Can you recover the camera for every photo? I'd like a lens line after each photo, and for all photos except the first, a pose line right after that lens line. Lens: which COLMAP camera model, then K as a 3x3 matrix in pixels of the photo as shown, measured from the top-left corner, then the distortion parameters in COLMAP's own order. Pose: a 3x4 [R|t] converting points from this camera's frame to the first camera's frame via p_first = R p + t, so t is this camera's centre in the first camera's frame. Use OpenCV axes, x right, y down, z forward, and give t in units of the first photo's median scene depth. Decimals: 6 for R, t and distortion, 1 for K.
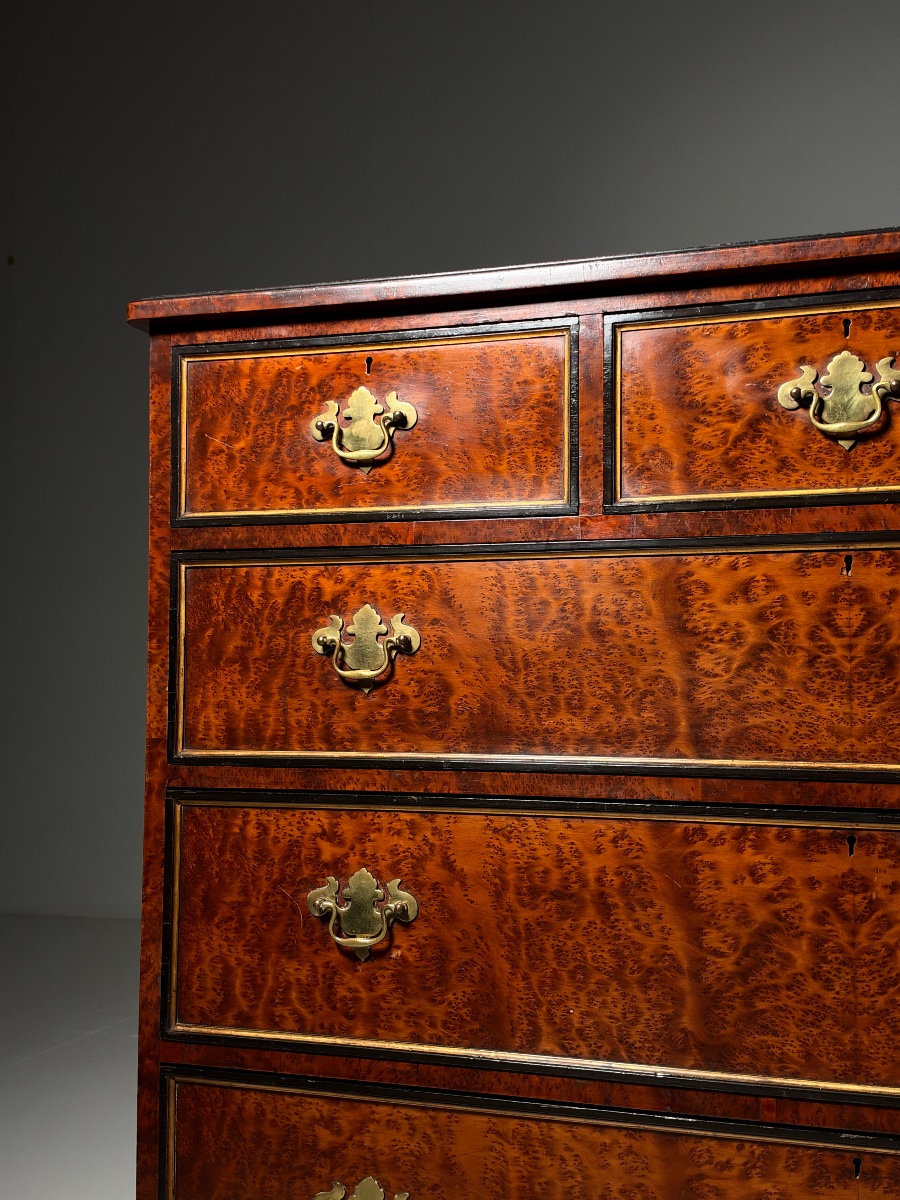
lens RADIAL K [[1489.2, 0, 450.1], [0, 1489.2, 601.4], [0, 0, 1]] dist [0.115881, 0.000000]
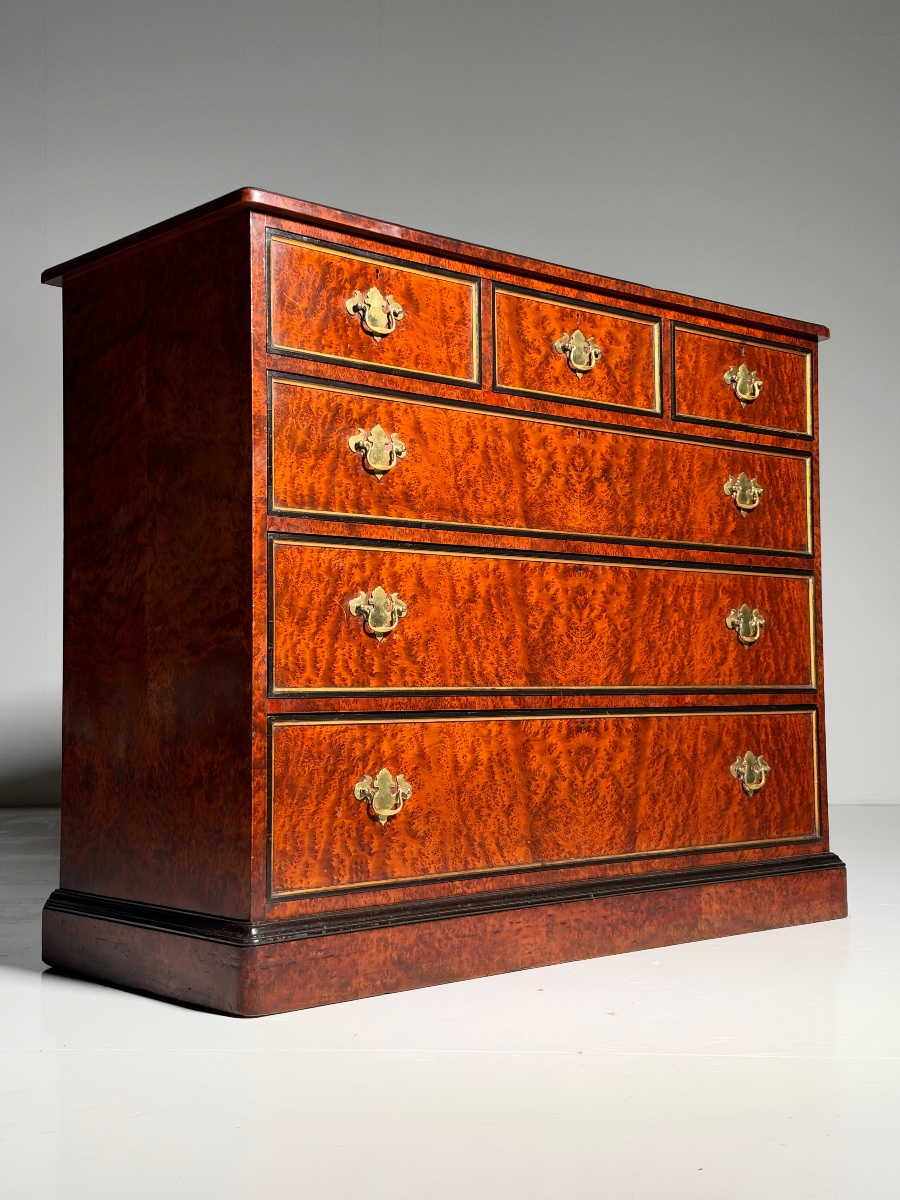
lens RADIAL K [[1561.3, 0, 451.4], [0, 1561.3, 596.4], [0, 0, 1]] dist [0.113142, 0.000000]
pose [[0.484042, 0.037873, 0.874225, -1.504126], [-0.054770, 0.998415, -0.012928, 0.207652], [-0.873329, -0.041624, 0.485350, 0.107459]]
